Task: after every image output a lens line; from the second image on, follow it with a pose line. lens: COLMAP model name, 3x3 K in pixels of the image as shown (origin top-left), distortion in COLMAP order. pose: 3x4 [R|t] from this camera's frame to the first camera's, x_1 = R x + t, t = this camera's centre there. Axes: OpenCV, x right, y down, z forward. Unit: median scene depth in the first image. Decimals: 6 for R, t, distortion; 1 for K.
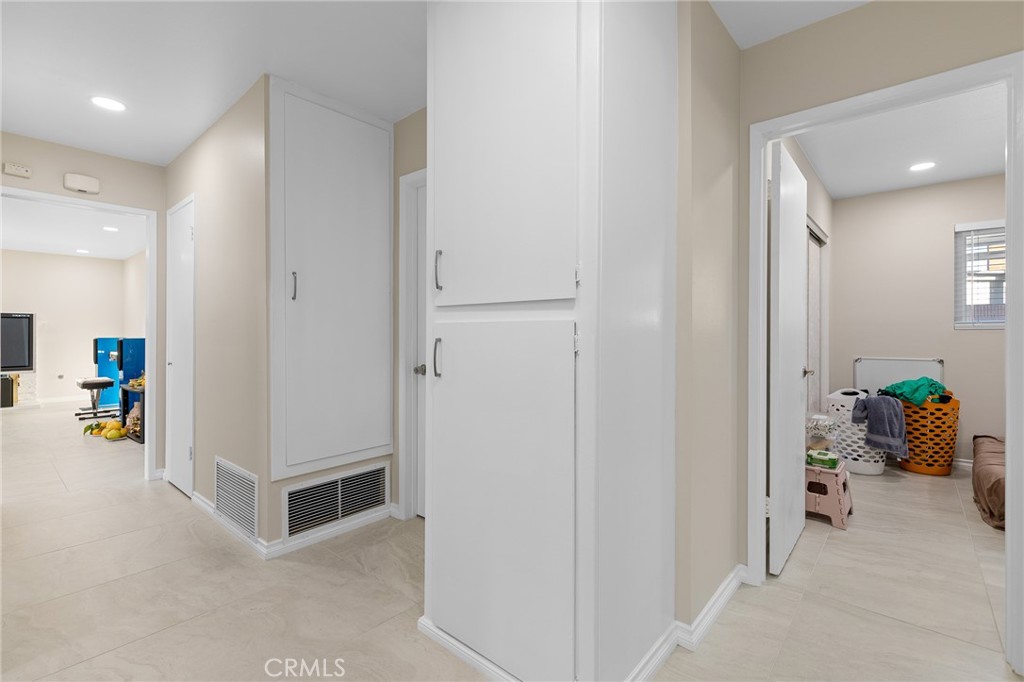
lens RADIAL K [[461.1, 0, 509.9], [0, 461.1, 334.4], [0, 0, 1]] dist [0.001060, 0.000042]
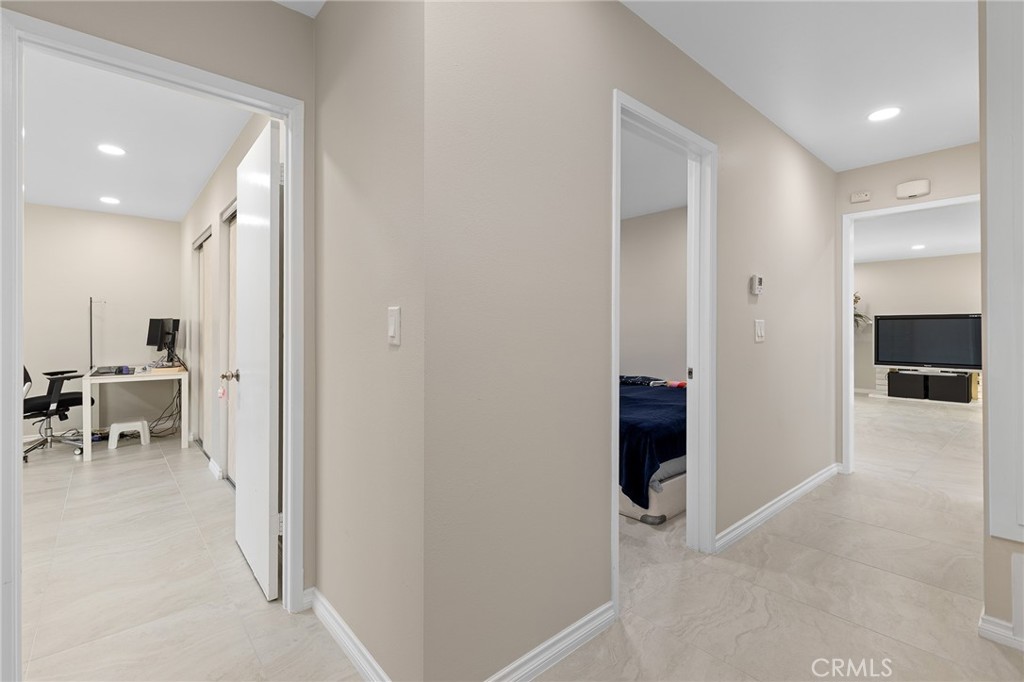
lens RADIAL K [[461.1, 0, 509.6], [0, 461.1, 335.4], [0, 0, 1]] dist [0.001060, 0.000042]
pose [[-0.147809, 0.008141, -0.988982, 0.243242], [-0.004399, 0.999951, 0.008888, -0.002477], [0.989006, 0.005664, -0.147766, 0.262216]]
